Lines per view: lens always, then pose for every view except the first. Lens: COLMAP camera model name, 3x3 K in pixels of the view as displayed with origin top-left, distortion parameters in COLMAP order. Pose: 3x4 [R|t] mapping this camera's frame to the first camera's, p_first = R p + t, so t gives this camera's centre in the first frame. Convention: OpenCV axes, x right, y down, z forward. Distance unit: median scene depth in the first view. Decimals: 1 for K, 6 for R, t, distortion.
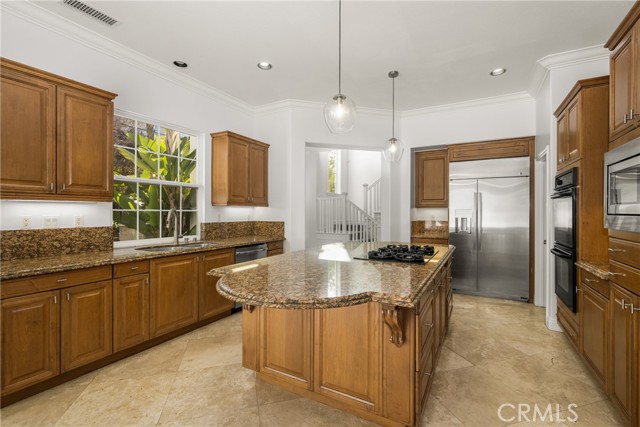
lens RADIAL K [[284.2, 0, 323.1], [0, 284.2, 213.7], [0, 0, 1]] dist [0.003427, -0.002211]
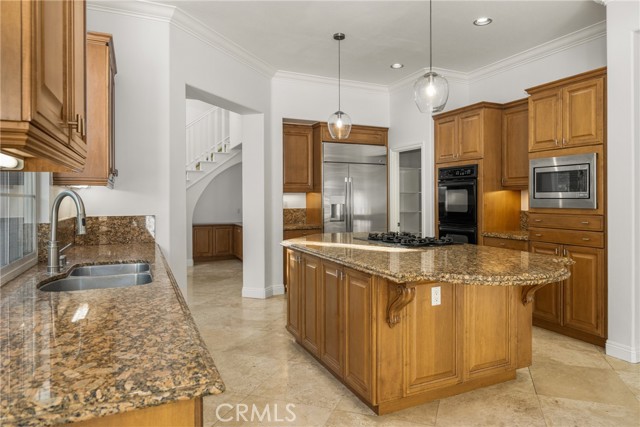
lens RADIAL K [[412.7, 0, 339.0], [0, 412.7, 200.7], [0, 0, 1]] dist [-0.002099, -0.000225]
pose [[0.572561, -0.007585, 0.819827, -0.781186], [0.010087, 0.999947, 0.002208, 0.000468], [-0.819800, 0.007005, 0.572607, 0.297107]]
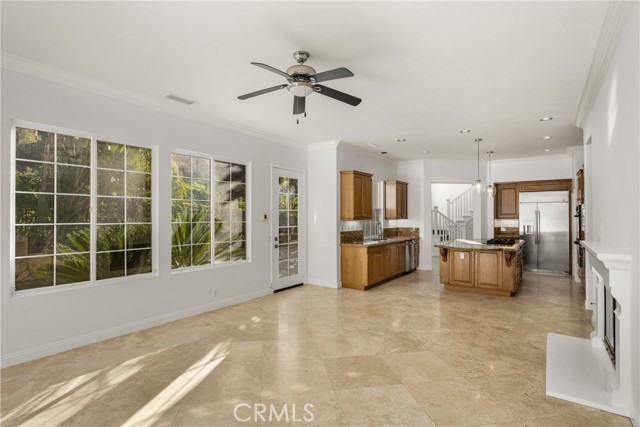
lens RADIAL K [[323.5, 0, 318.9], [0, 323.5, 211.4], [0, 0, 1]] dist [-0.000186, -0.002043]
pose [[0.993433, -0.005478, -0.114281, -0.675765], [0.003015, 0.999760, -0.021709, -0.041424], [0.114372, 0.021222, 0.993211, -1.356014]]
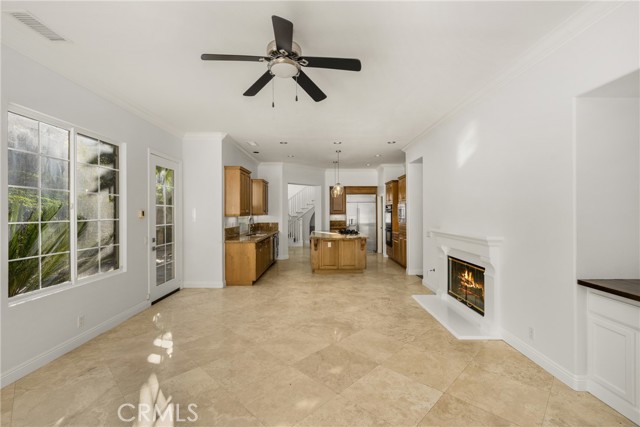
lens RADIAL K [[284.2, 0, 322.9], [0, 284.2, 210.2], [0, 0, 1]] dist [0.003427, -0.002211]
pose [[0.867791, -0.001778, 0.496925, -1.098982], [0.008199, 0.999909, -0.010740, -0.043965], [-0.496861, 0.013394, 0.867727, -1.119534]]
